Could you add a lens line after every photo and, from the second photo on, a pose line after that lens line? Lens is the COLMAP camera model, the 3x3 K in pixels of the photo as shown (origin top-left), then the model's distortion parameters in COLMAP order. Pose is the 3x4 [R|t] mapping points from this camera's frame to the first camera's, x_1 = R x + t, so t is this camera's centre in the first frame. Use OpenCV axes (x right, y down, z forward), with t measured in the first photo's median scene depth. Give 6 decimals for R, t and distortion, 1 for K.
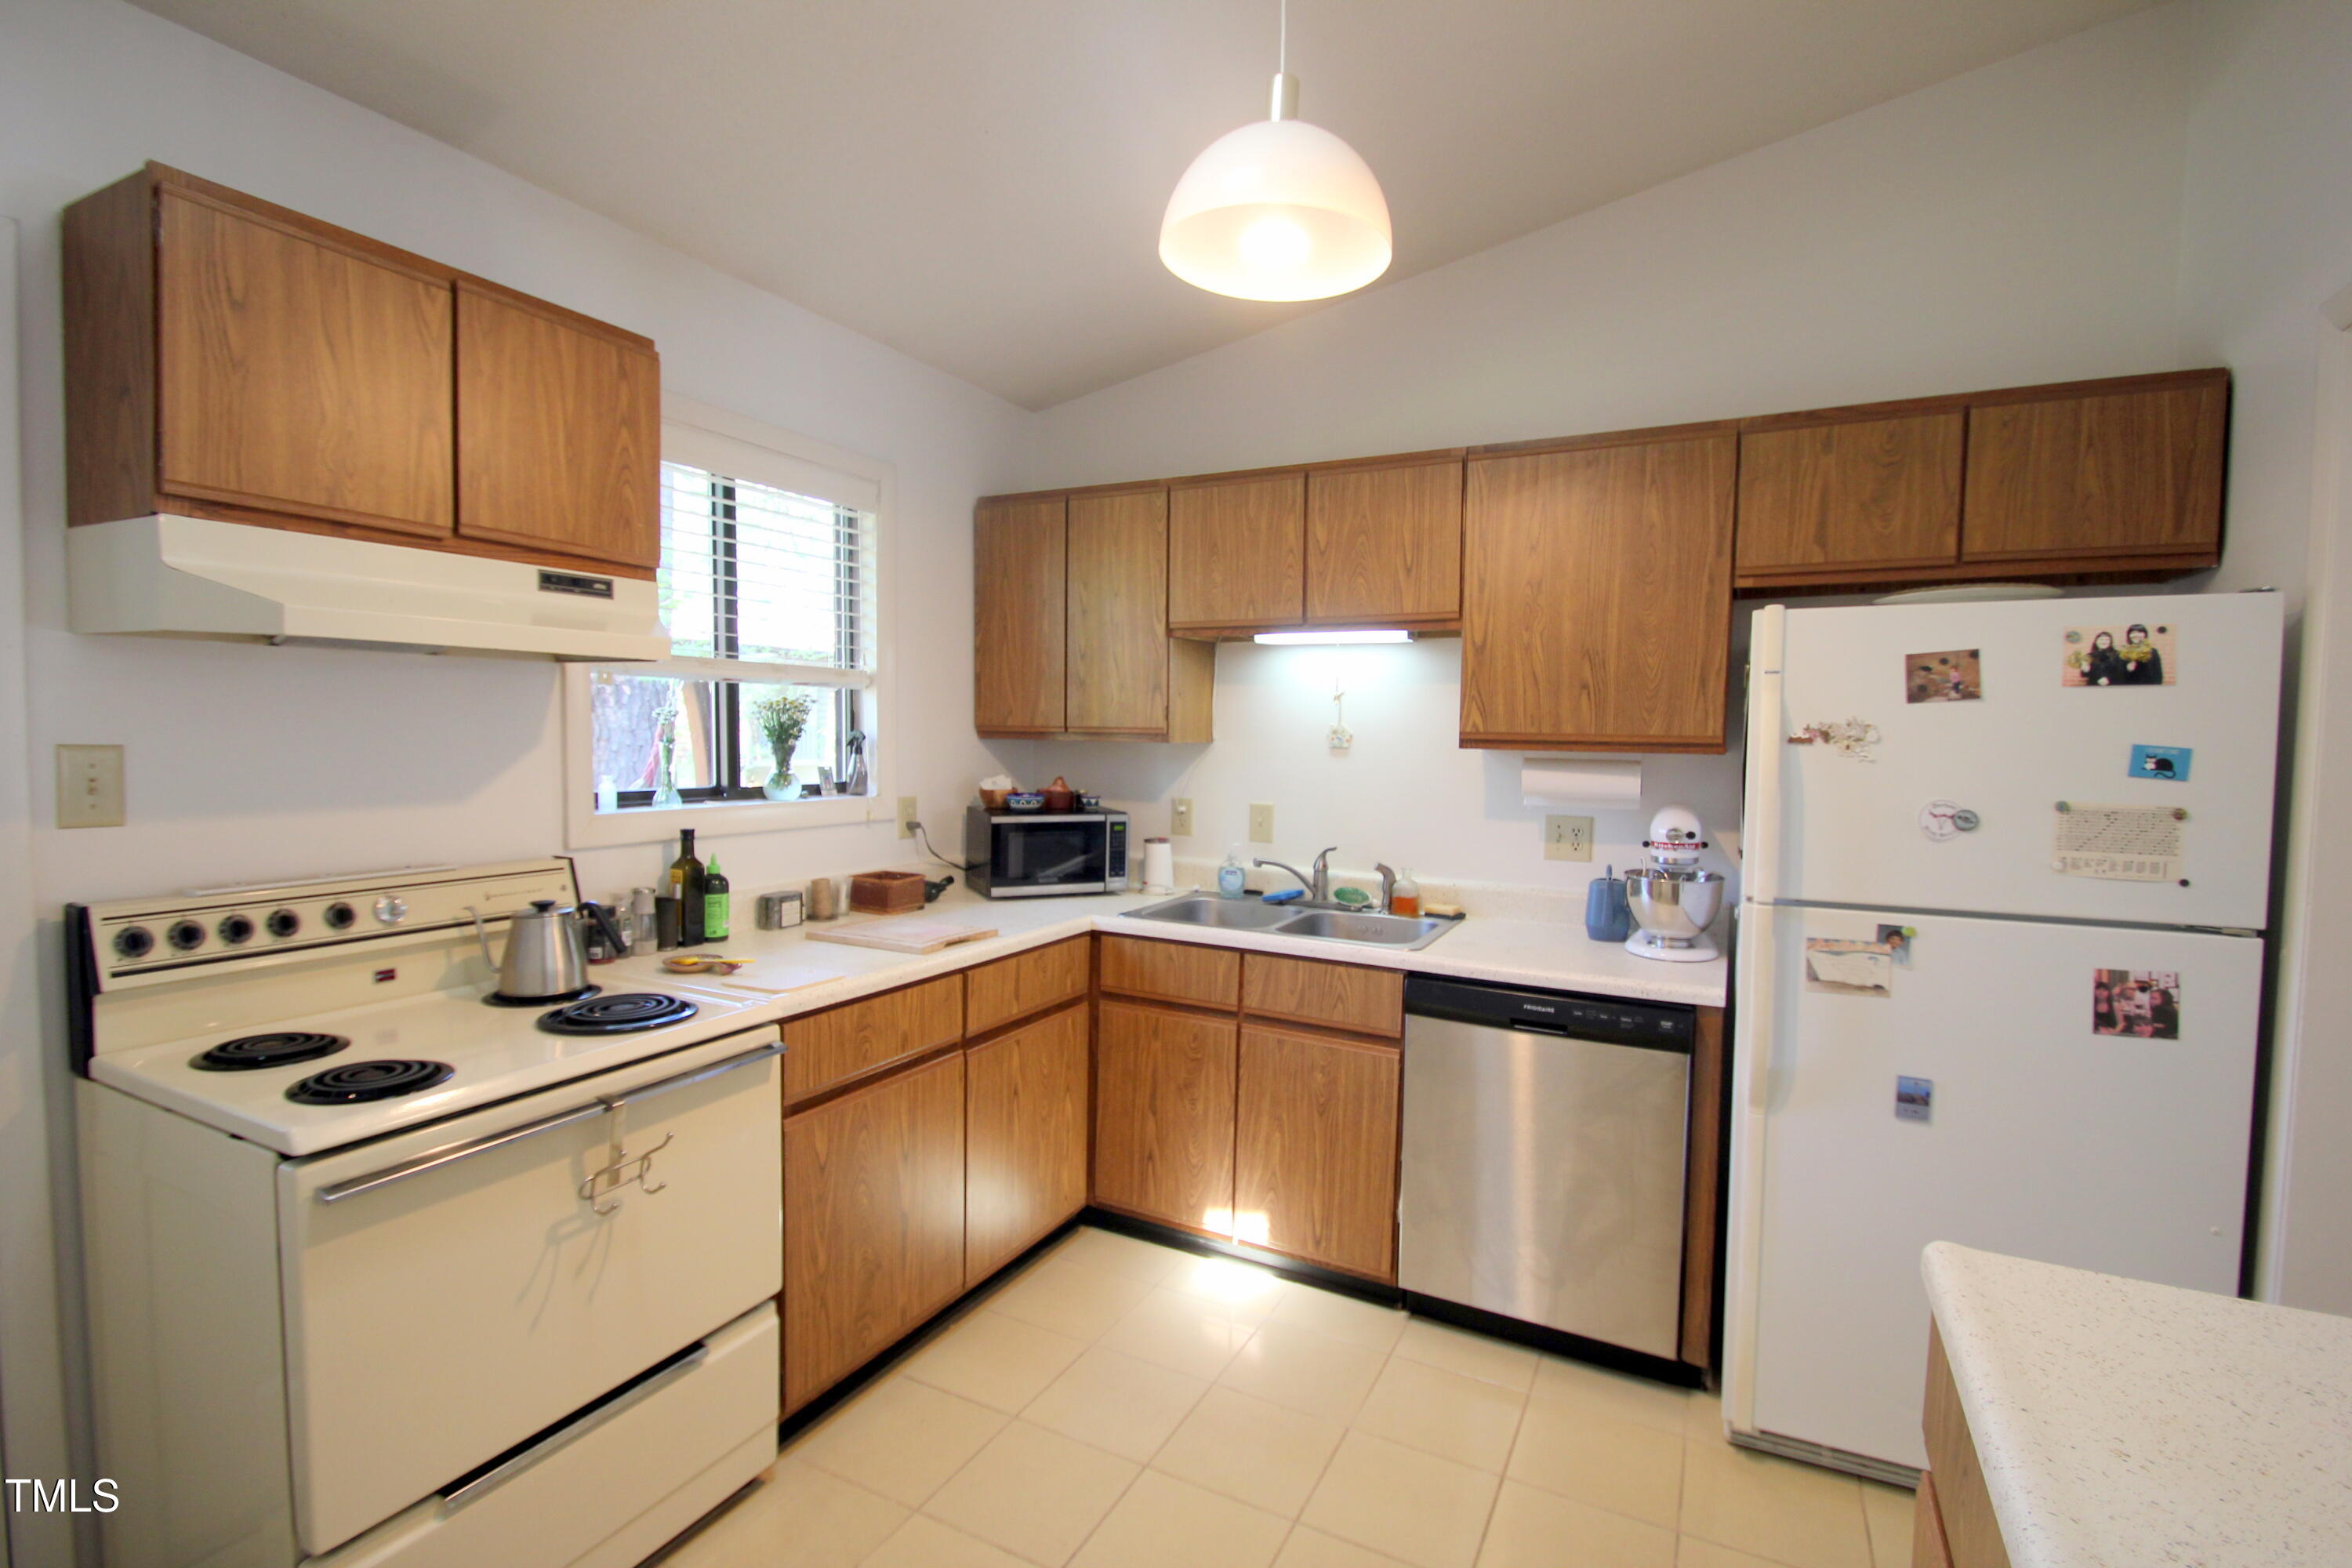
lens RADIAL K [[1102.2, 0, 1175.0], [0, 1102.2, 779.0], [0, 0, 1]] dist [-0.002394, -0.007969]
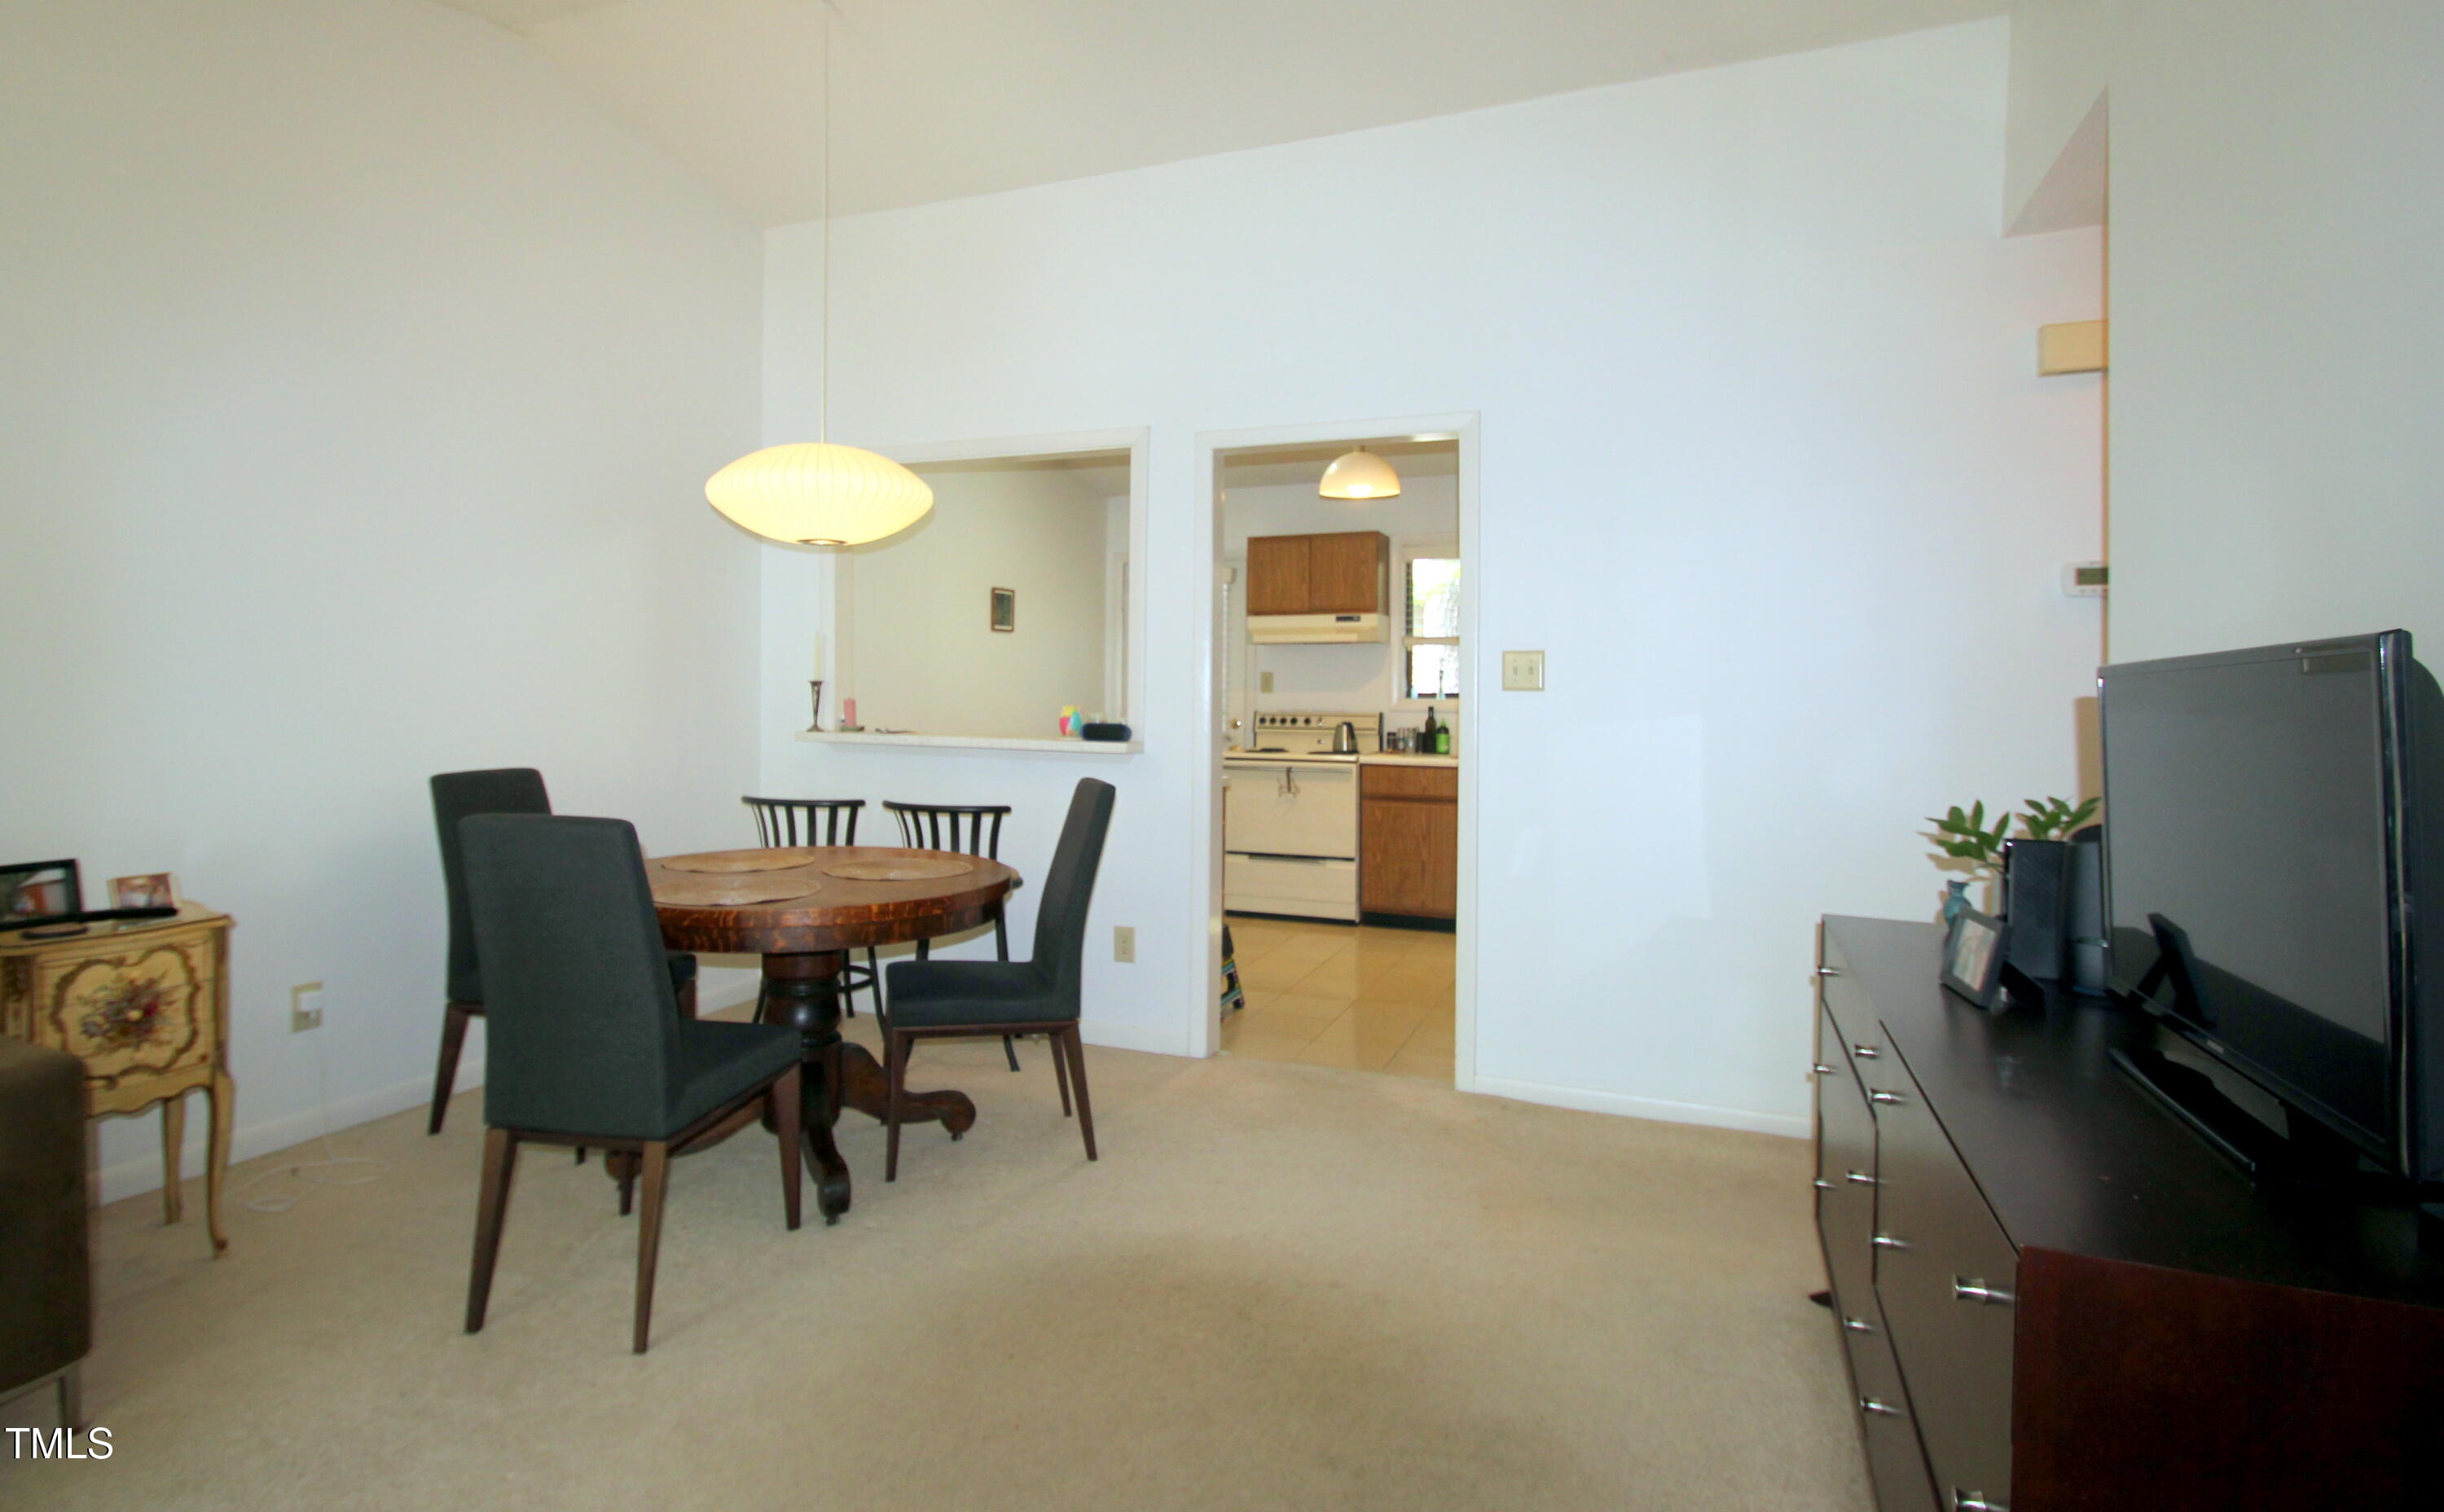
lens RADIAL K [[1147.1, 0, 1186.4], [0, 1147.1, 686.4], [0, 0, 1]] dist [0.001745, 0.000131]
pose [[0.072844, -0.025612, -0.997014, 2.459184], [-0.049236, 0.998359, -0.029244, 0.121462], [0.996127, 0.051219, 0.071464, 0.307723]]
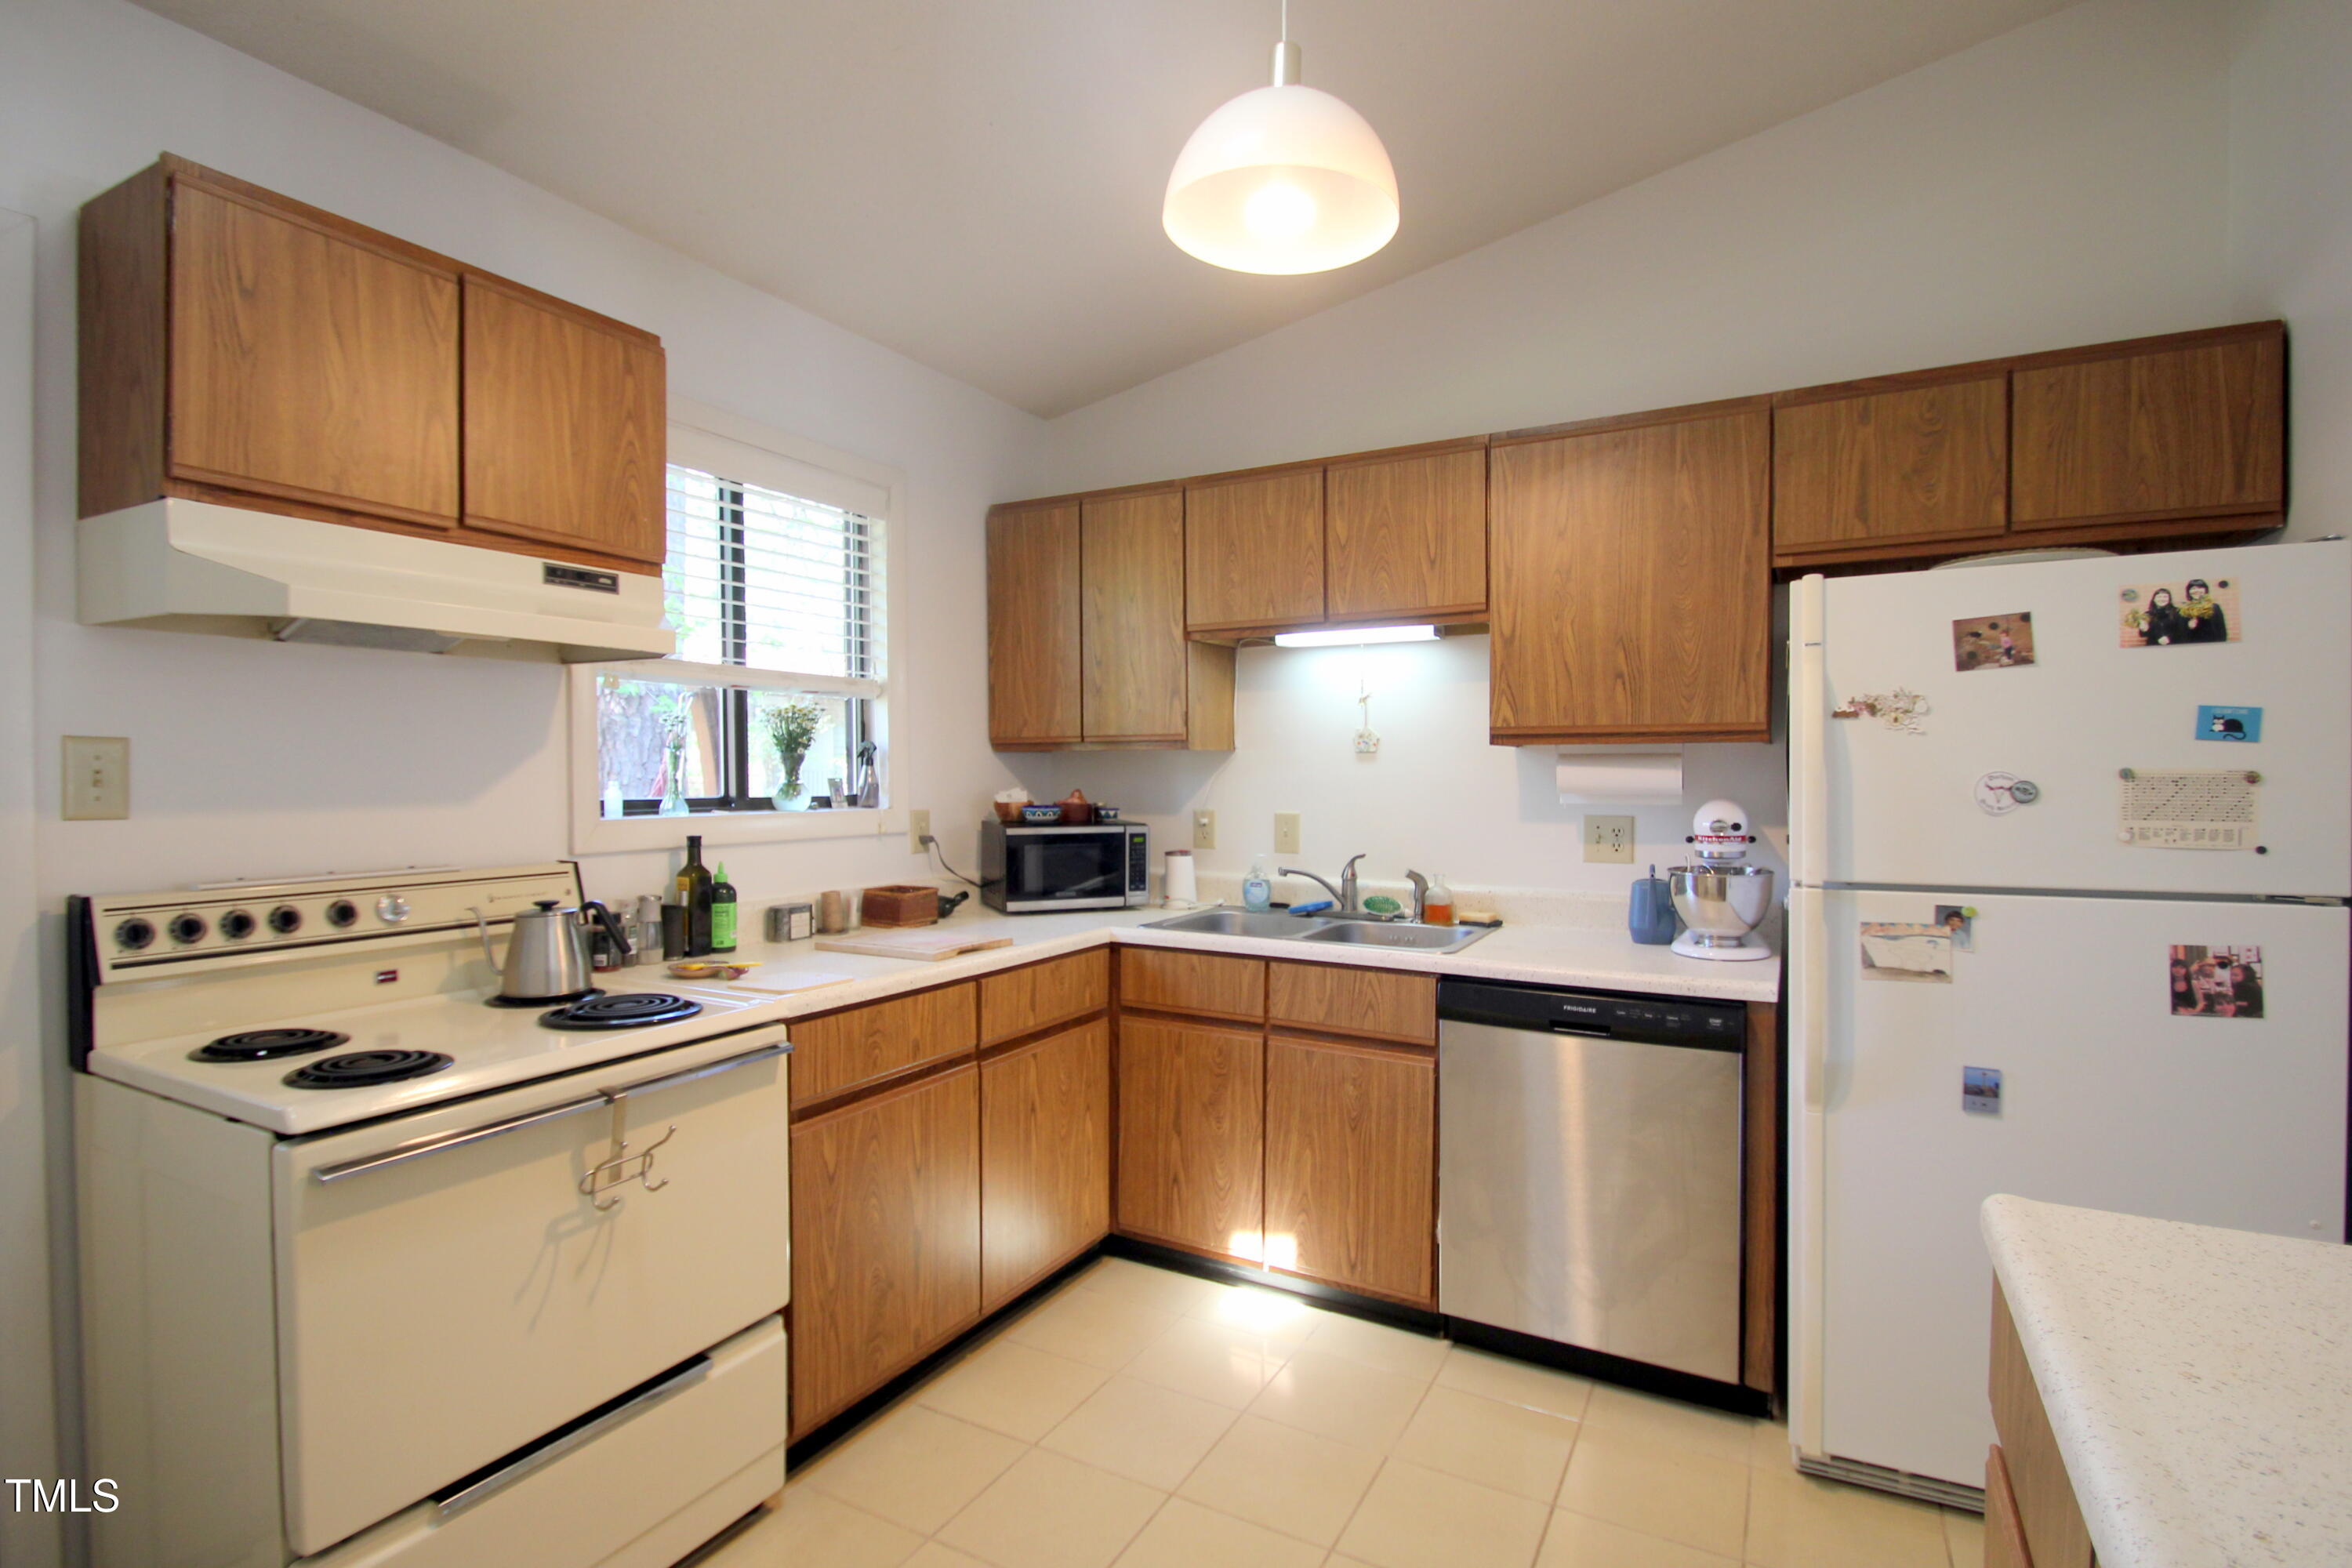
lens RADIAL K [[1148.5, 0, 1172.8], [0, 1148.5, 778.8], [0, 0, 1]] dist [-0.000360, -0.009219]
pose [[0.999500, -0.016911, -0.026703, 0.010689], [0.015859, 0.999109, -0.039100, 0.048537], [0.027341, 0.038657, 0.998878, -0.007429]]
